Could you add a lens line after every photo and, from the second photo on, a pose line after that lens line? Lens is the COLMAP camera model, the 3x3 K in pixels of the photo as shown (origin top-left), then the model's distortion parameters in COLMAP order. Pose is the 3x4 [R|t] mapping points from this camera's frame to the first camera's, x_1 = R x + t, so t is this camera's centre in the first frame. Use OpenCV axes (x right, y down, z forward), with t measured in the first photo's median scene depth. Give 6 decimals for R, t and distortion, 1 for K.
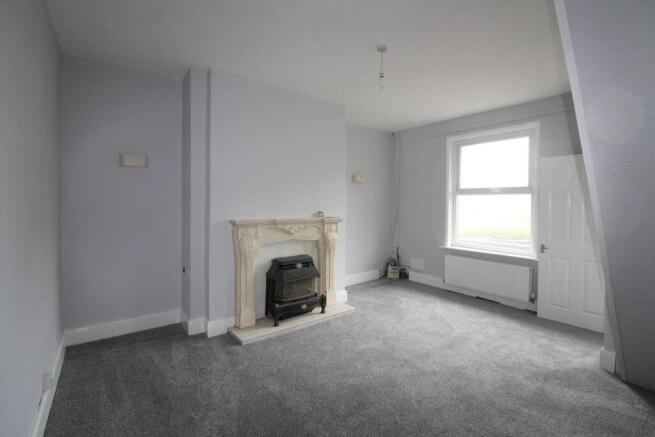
lens RADIAL K [[303.2, 0, 333.8], [0, 303.2, 216.1], [0, 0, 1]] dist [-0.015722, -0.004227]
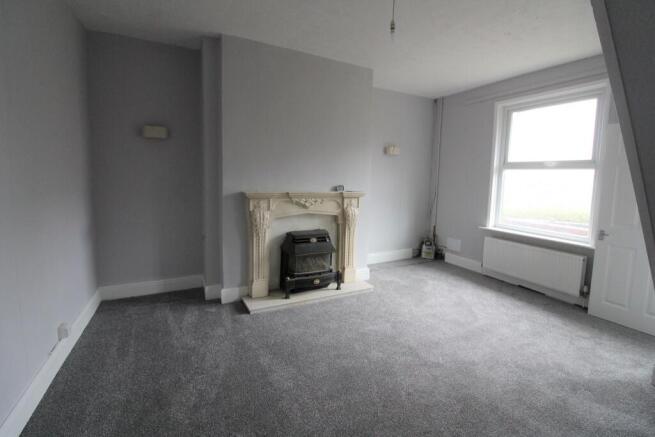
lens RADIAL K [[303.2, 0, 330.5], [0, 303.2, 214.8], [0, 0, 1]] dist [-0.015722, -0.004227]
pose [[0.982016, 0.037231, -0.185089, 0.125025], [-0.022276, 0.996364, 0.082233, 0.000490], [0.187477, -0.076631, 0.979275, 0.062394]]
